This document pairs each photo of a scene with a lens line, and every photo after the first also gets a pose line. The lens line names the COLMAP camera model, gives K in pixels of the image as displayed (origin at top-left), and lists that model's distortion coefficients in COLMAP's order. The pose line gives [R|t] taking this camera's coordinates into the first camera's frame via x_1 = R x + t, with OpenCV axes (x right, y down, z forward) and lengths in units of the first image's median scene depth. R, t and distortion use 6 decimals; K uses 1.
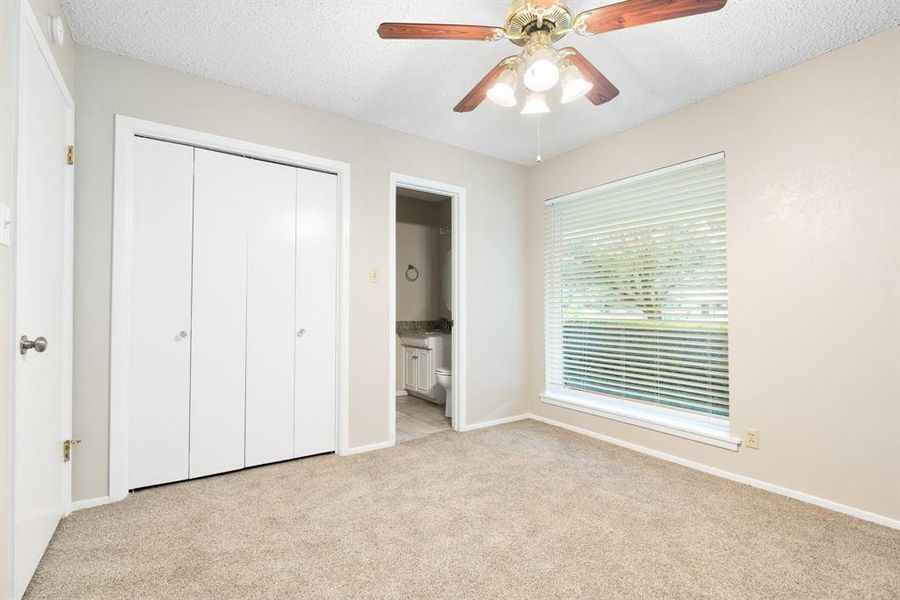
lens RADIAL K [[416.4, 0, 451.6], [0, 416.4, 301.3], [0, 0, 1]] dist [0.000052, 0.000029]
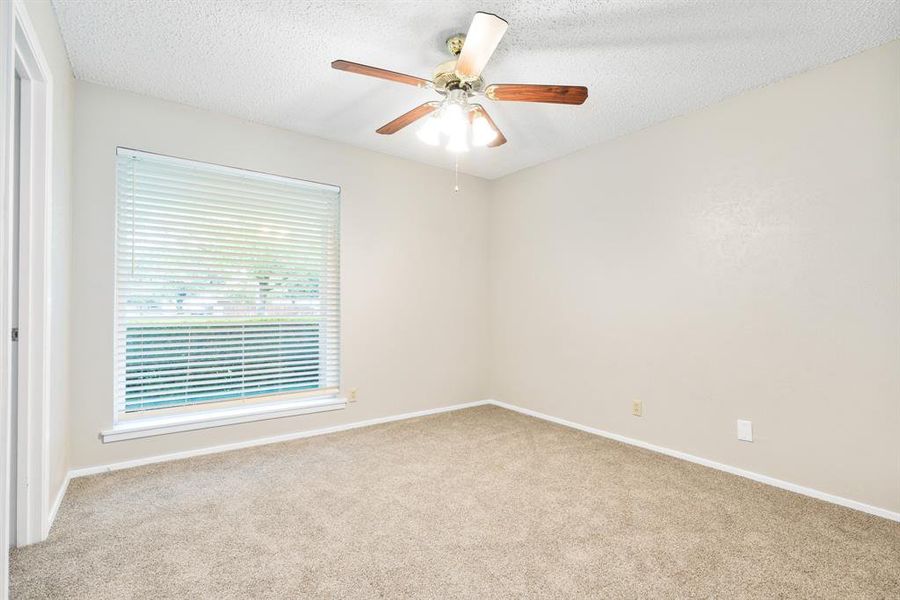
lens RADIAL K [[416.4, 0, 451.6], [0, 416.4, 301.3], [0, 0, 1]] dist [0.000052, 0.000029]
pose [[-0.033558, 0.003225, 0.999432, -0.571708], [-0.025804, 0.999659, -0.004092, 0.001250], [-0.999104, -0.025927, -0.033463, 0.563828]]
